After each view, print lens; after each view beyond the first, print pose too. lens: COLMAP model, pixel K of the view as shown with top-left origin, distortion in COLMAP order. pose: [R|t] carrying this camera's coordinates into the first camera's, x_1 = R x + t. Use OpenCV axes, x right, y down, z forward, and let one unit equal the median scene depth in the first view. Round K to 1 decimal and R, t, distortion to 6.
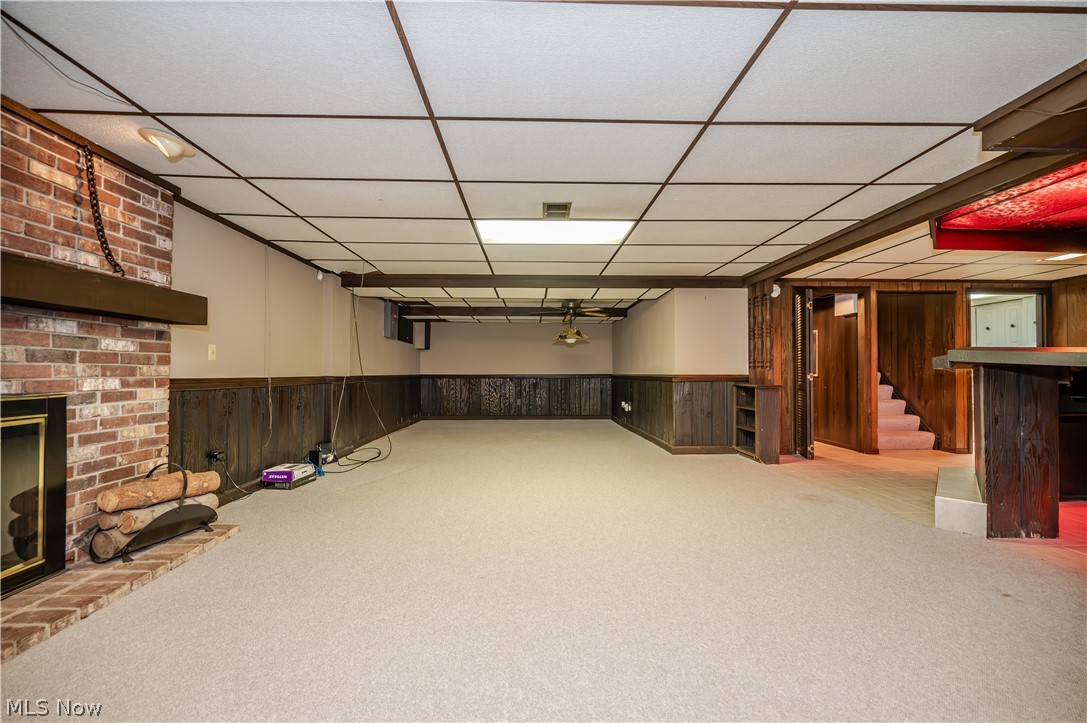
lens RADIAL K [[437.7, 0, 547.2], [0, 437.7, 364.5], [0, 0, 1]] dist [0.000138, 0.000300]
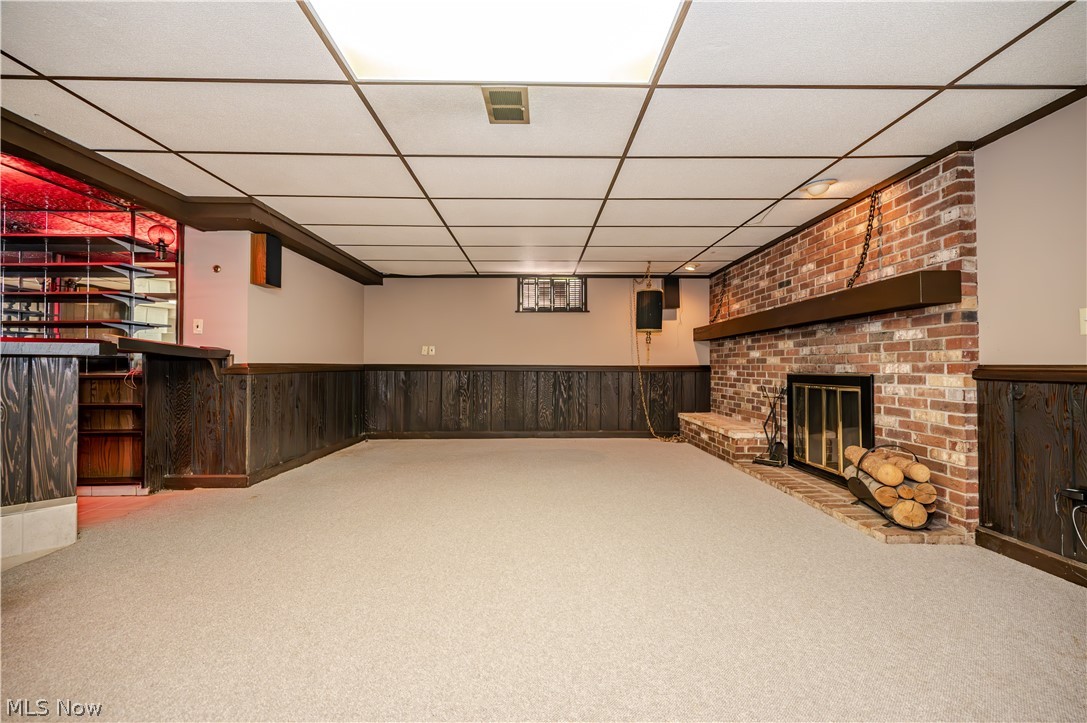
lens RADIAL K [[437.7, 0, 547.2], [0, 437.7, 364.5], [0, 0, 1]] dist [0.000138, 0.000300]
pose [[-0.999923, 0.002067, 0.012207, -0.057535], [0.001793, 0.999748, -0.022394, 0.057205], [-0.012250, -0.022370, -0.999675, 2.140822]]
